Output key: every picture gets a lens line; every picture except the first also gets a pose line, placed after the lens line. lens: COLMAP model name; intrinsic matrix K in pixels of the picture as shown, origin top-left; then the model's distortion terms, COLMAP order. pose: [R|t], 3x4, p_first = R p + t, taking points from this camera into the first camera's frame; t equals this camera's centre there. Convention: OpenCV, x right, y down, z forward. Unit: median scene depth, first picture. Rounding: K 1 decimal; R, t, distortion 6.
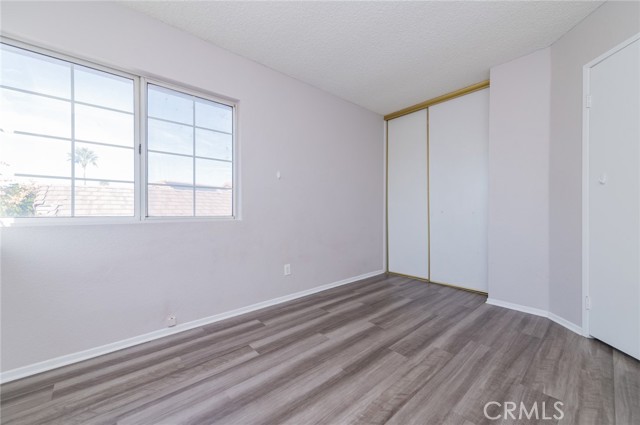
lens RADIAL K [[250.3, 0, 323.3], [0, 250.3, 211.9], [0, 0, 1]] dist [0.008556, -0.001248]
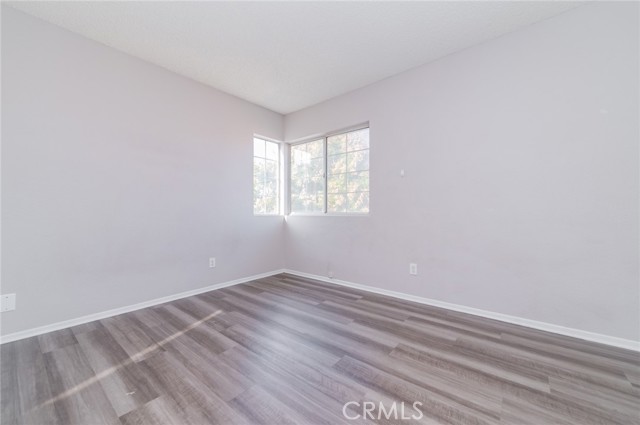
lens RADIAL K [[250.3, 0, 322.9], [0, 250.3, 214.3], [0, 0, 1]] dist [0.008556, -0.001248]
pose [[0.157783, 0.011080, -0.987412, 0.909968], [-0.003476, 0.999937, 0.010665, 0.014826], [0.987468, 0.001750, 0.157812, 0.614653]]
